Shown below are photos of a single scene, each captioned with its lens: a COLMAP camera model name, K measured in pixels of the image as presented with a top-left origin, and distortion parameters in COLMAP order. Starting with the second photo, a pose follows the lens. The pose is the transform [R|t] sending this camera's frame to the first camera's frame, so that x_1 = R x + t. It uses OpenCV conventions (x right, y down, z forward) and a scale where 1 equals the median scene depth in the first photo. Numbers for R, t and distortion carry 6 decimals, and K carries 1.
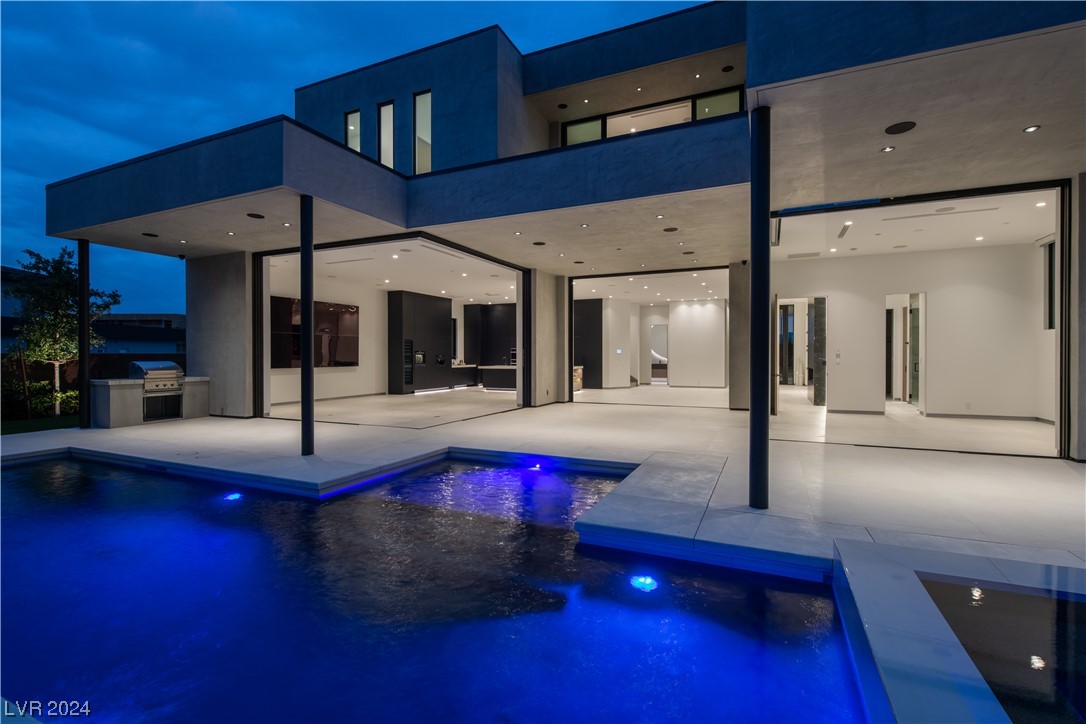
lens RADIAL K [[522.0, 0, 543.0], [0, 522.0, 362.0], [0, 0, 1]] dist [-0.004295, -0.000976]
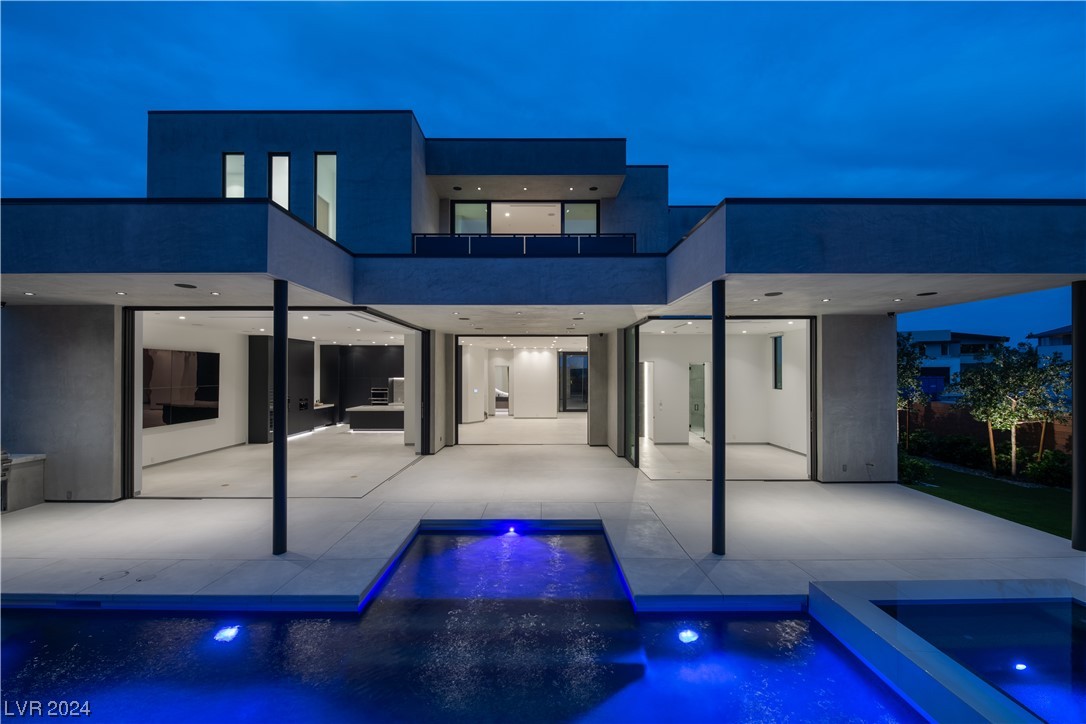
lens RADIAL K [[454.9, 0, 543.0], [0, 454.9, 362.0], [0, 0, 1]] dist [0.000363, -0.005600]
pose [[0.899836, 0.007010, 0.436173, -0.239112], [0.001728, 0.999806, -0.019633, -0.094293], [-0.436226, 0.018420, 0.899649, 0.027286]]
